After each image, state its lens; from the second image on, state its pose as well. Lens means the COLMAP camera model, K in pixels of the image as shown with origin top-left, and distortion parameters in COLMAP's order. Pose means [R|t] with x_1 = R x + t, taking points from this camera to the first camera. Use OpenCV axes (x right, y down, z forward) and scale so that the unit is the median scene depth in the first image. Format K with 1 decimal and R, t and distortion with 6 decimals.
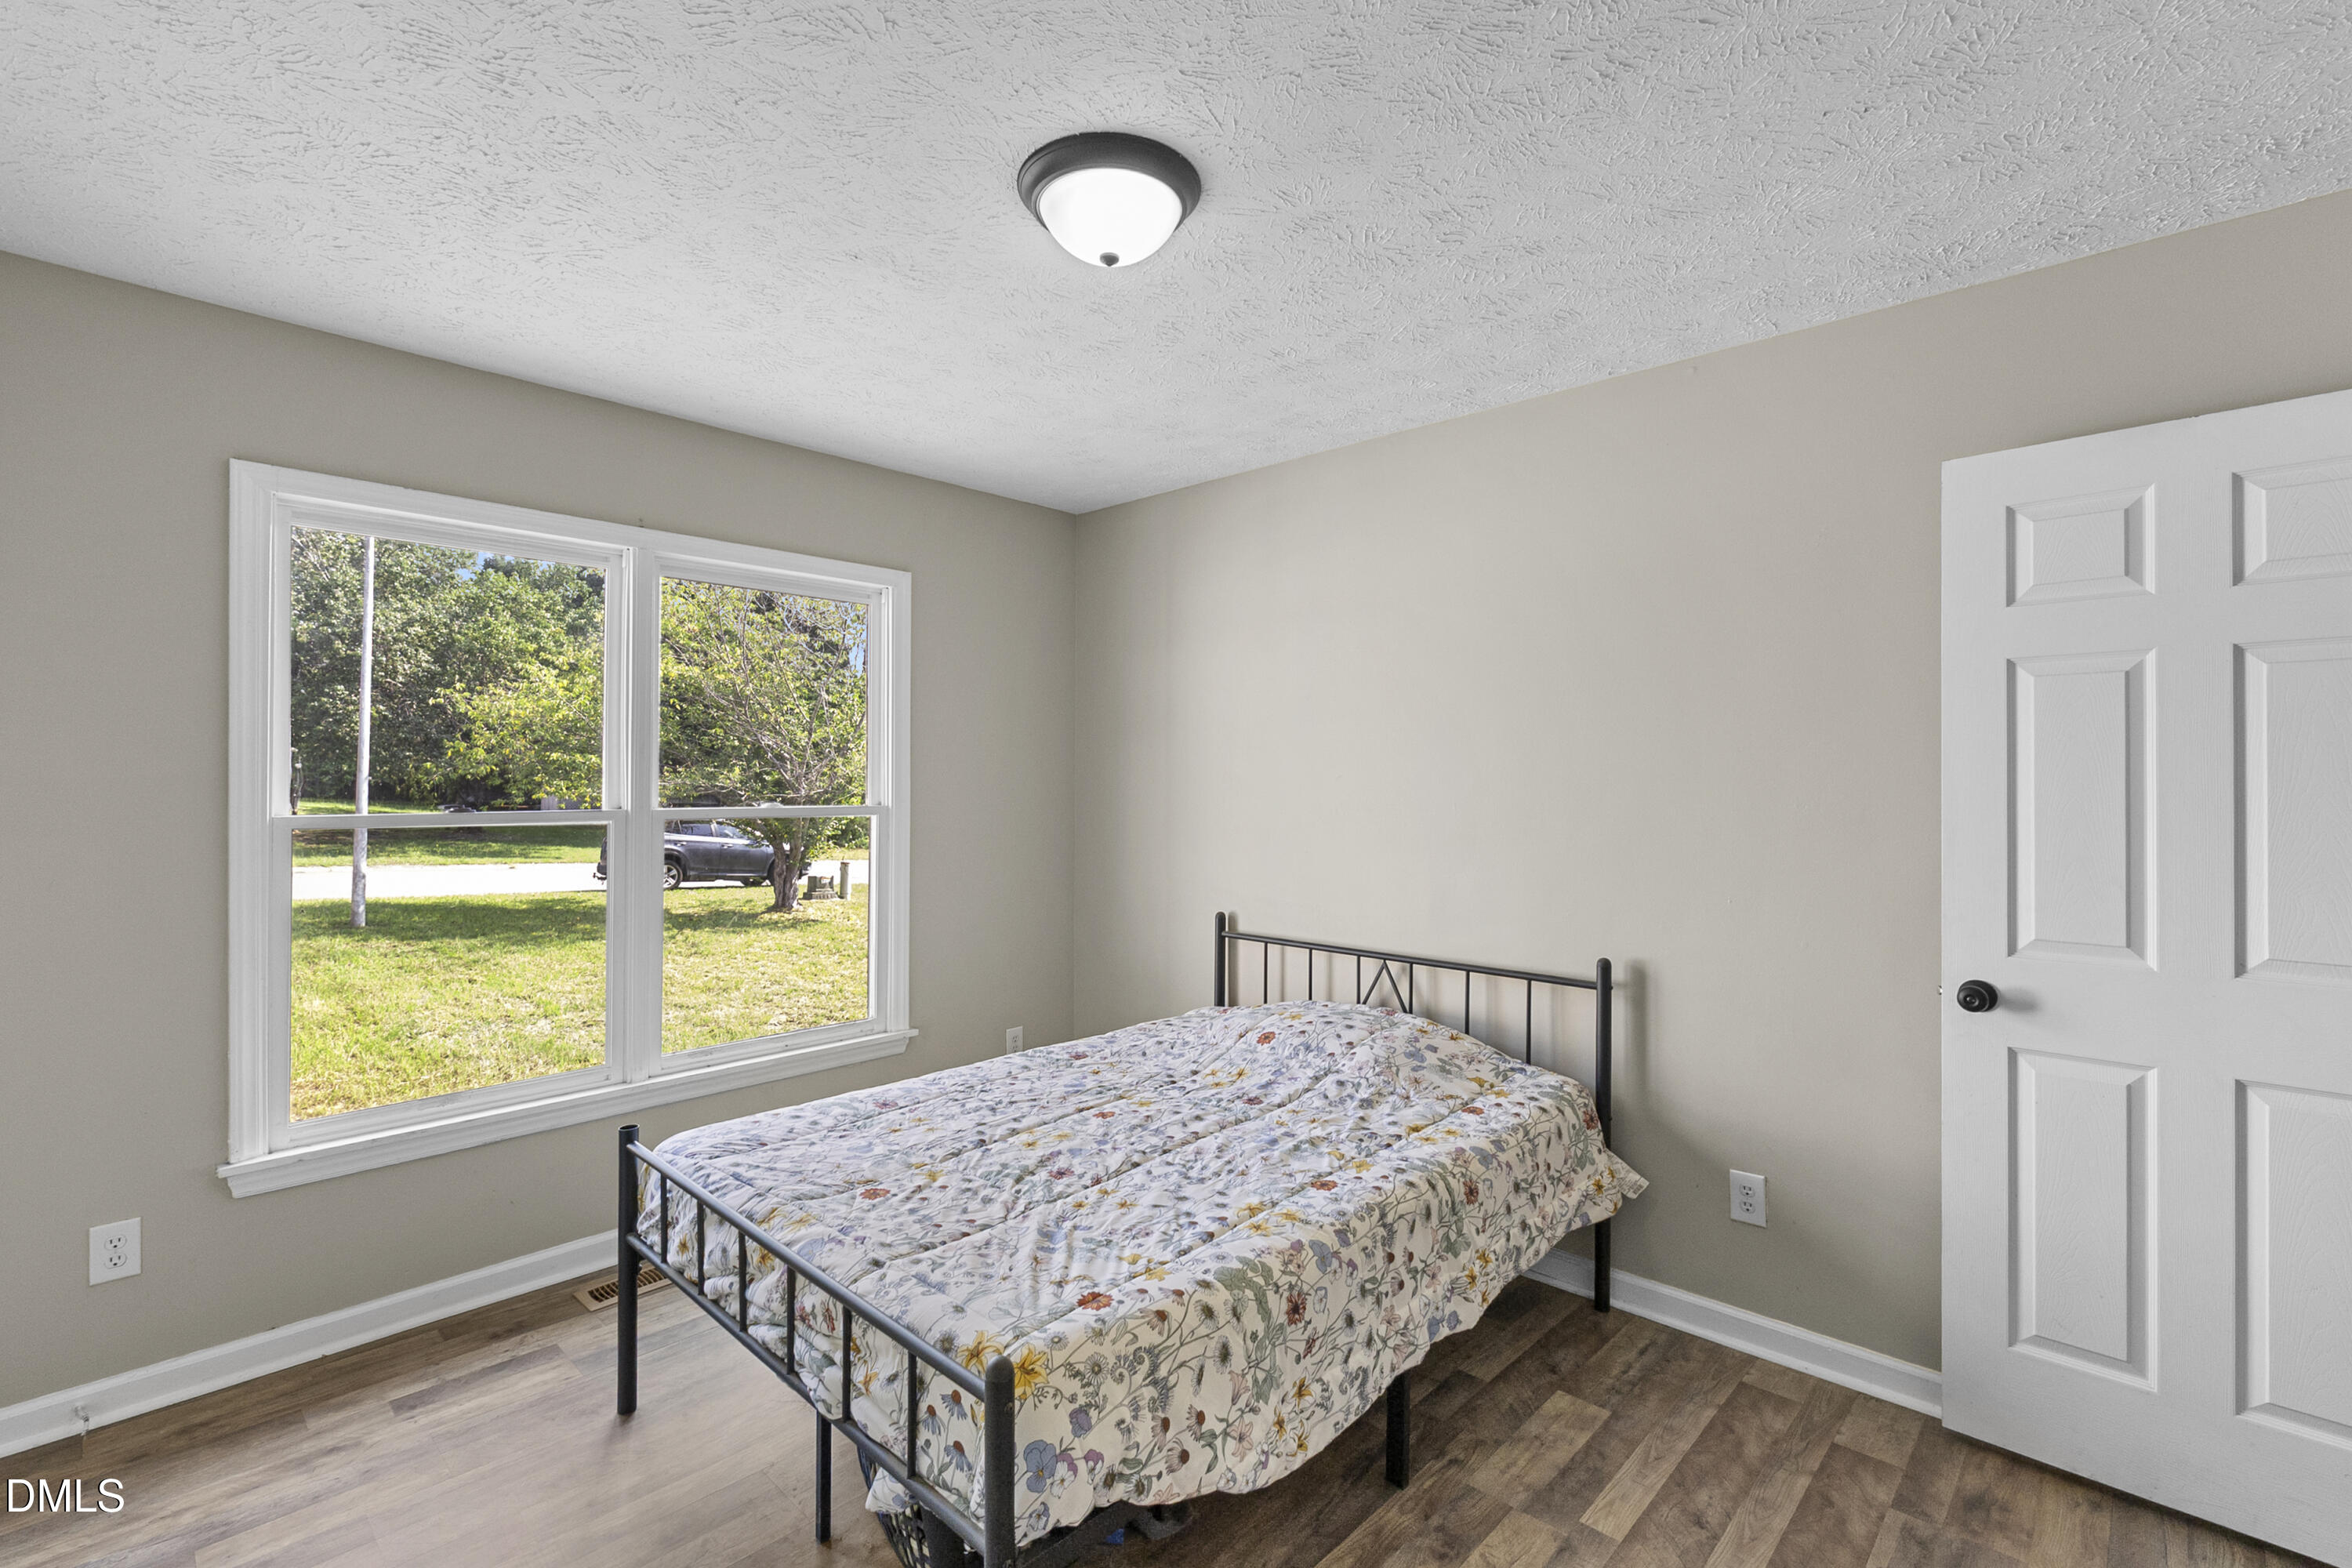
lens RADIAL K [[1045.6, 0, 1181.8], [0, 1045.6, 778.5], [0, 0, 1]] dist [-0.005435, 0.002299]
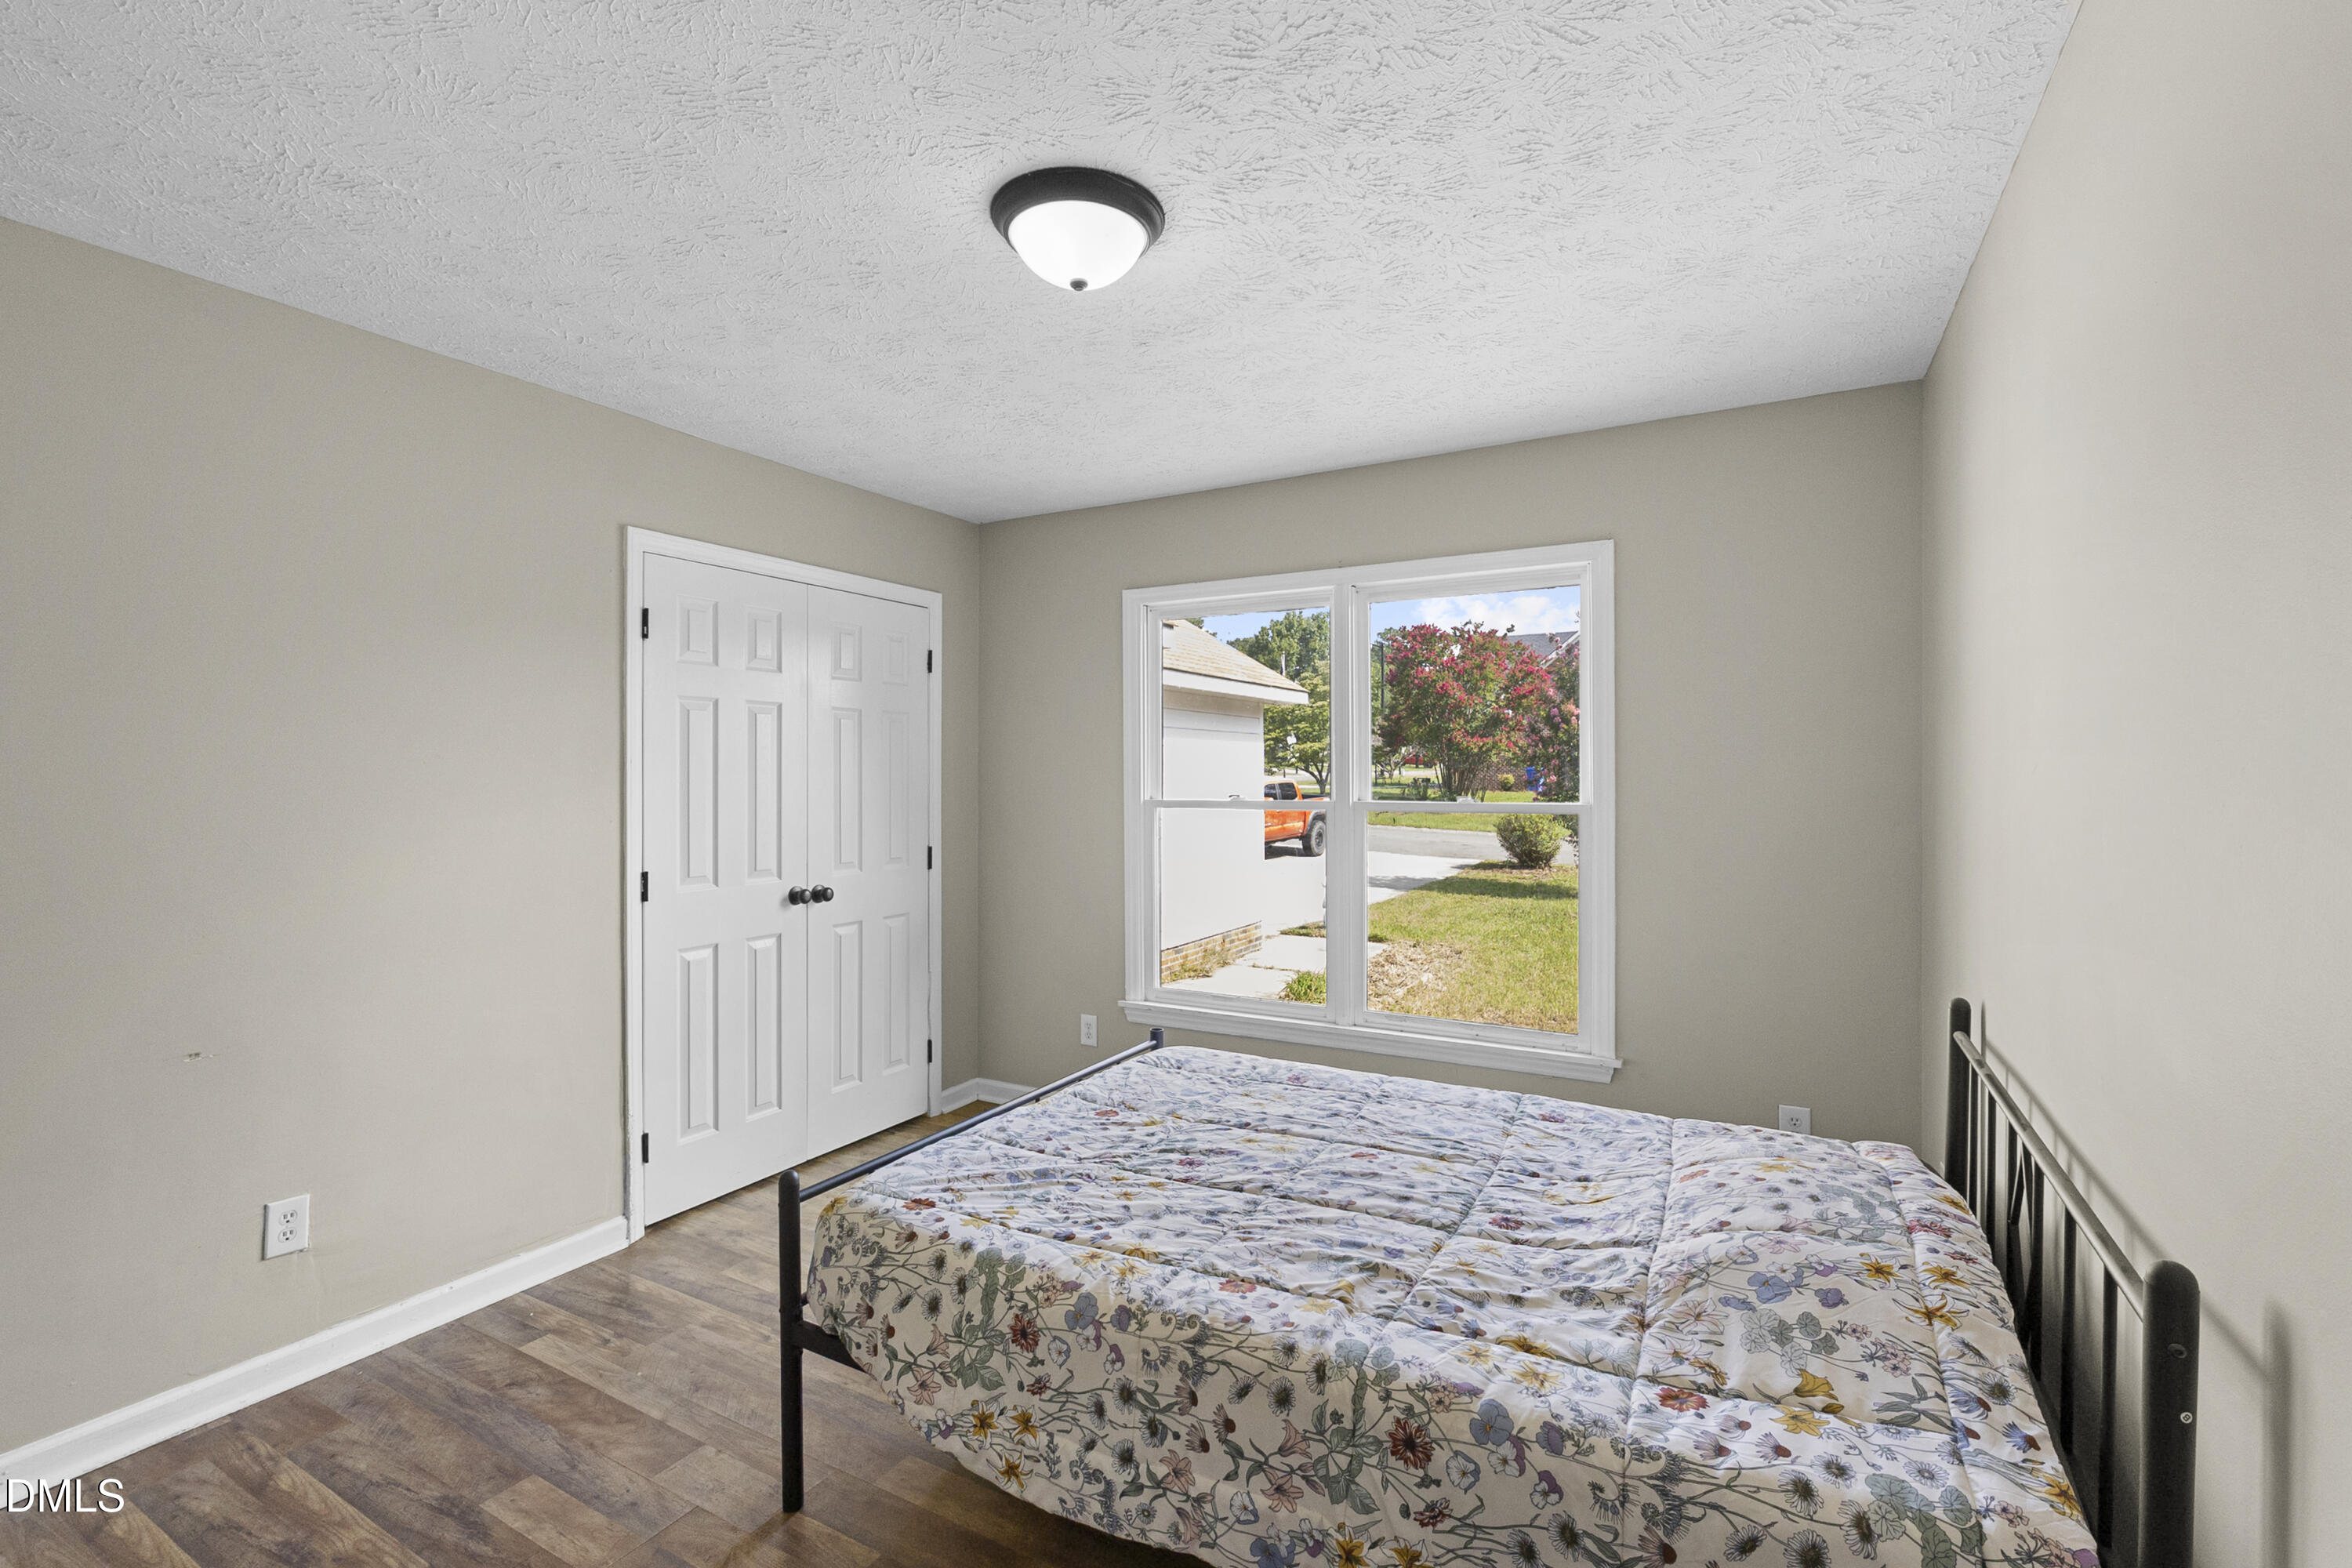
lens RADIAL K [[1045.6, 0, 1179.2], [0, 1045.6, 785.5], [0, 0, 1]] dist [-0.005435, 0.002299]
pose [[0.234665, 0.004759, -0.972065, 0.880422], [0.004892, 0.999970, 0.006077, 0.003646], [0.972064, -0.006181, 0.234635, 0.760438]]
